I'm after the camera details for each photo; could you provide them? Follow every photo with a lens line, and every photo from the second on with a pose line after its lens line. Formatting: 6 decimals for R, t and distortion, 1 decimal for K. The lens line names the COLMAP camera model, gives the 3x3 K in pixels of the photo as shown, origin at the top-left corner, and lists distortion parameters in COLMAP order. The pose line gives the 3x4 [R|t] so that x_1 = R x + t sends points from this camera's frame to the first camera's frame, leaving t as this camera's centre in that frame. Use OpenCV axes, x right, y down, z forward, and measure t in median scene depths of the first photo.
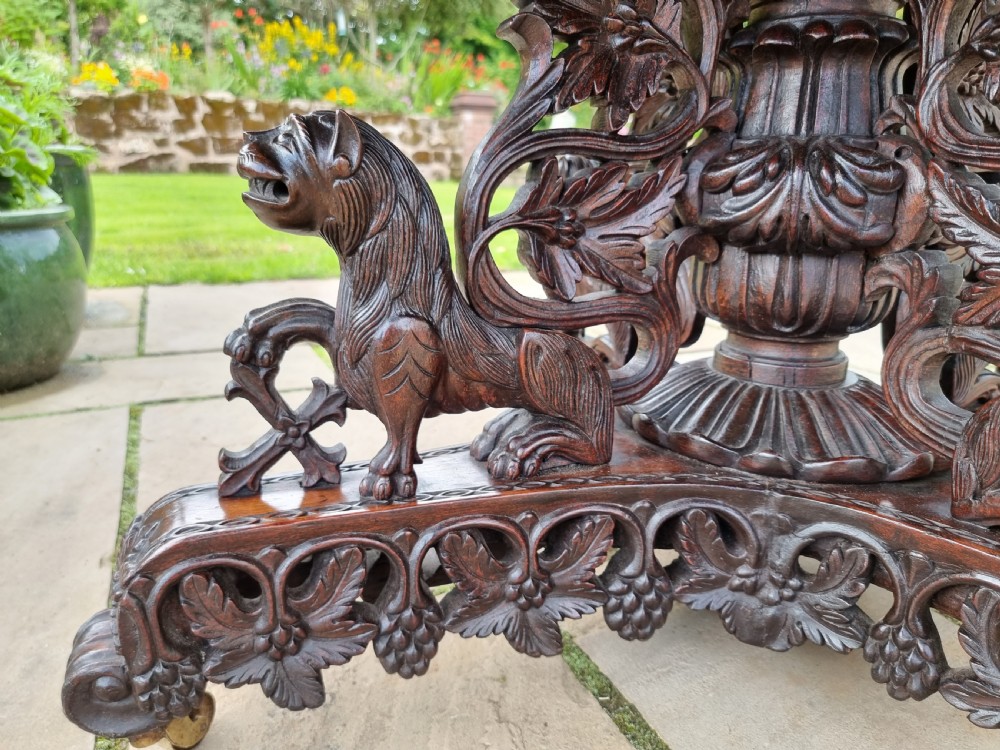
lens RADIAL K [[712.3, 0, 500.0], [0, 712.3, 375.0], [0, 0, 1]] dist [0.043285, -0.058085]
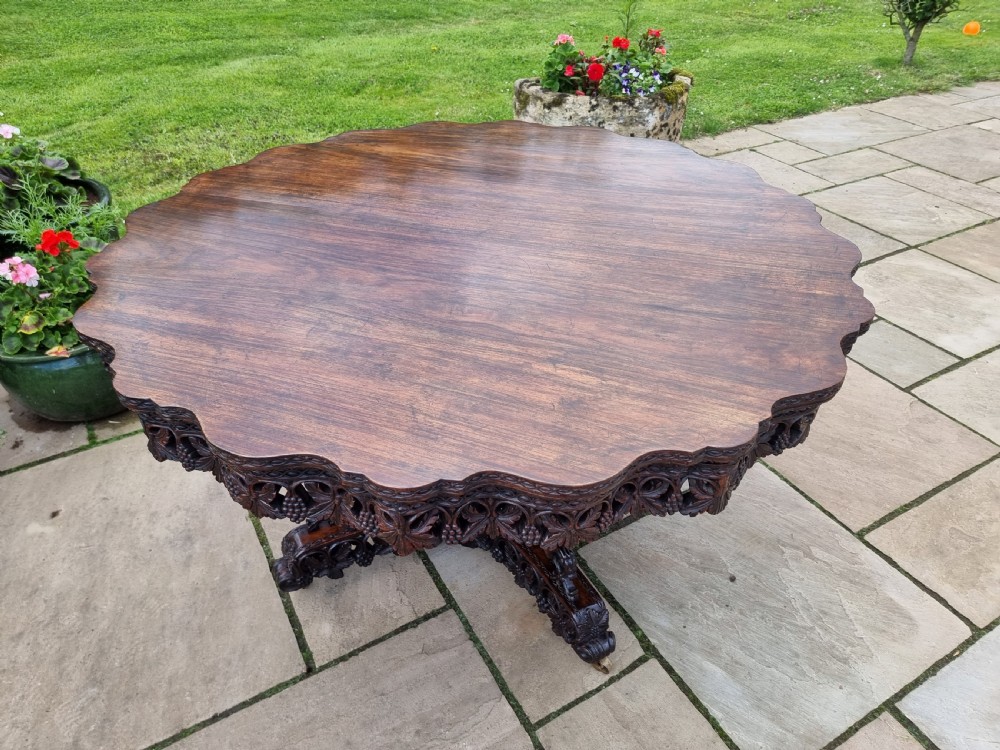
lens RADIAL K [[695.2, 0, 509.2], [0, 695.2, 379.2], [0, 0, 1]] dist [0.081920, -0.075775]
pose [[0.995171, -0.054988, 0.081311, 0.349354], [0.021077, 0.928745, 0.370119, -1.702279], [-0.095869, -0.366618, 0.925419, -1.945383]]
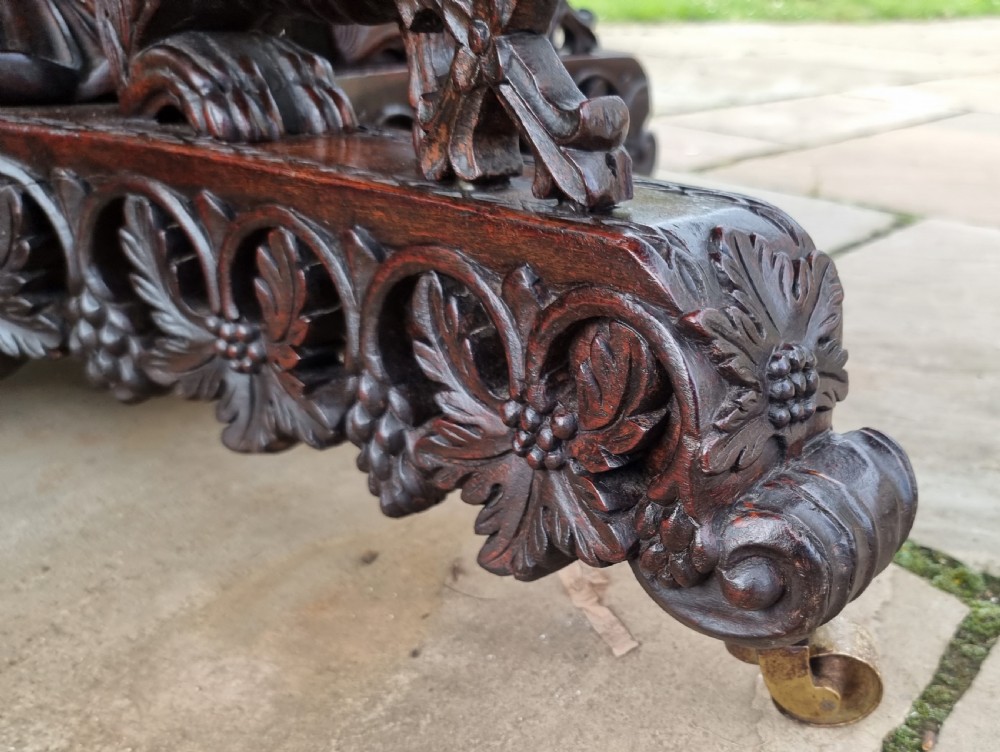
lens RADIAL K [[948.1, 0, 678.8], [0, 948.1, 523.1], [0, 0, 1]] dist [-0.016688, -0.015407]
pose [[0.875071, -0.217146, 0.432549, 0.568967], [0.083348, 0.947963, 0.307276, 0.302807], [-0.476764, -0.232836, 0.847634, -0.079723]]
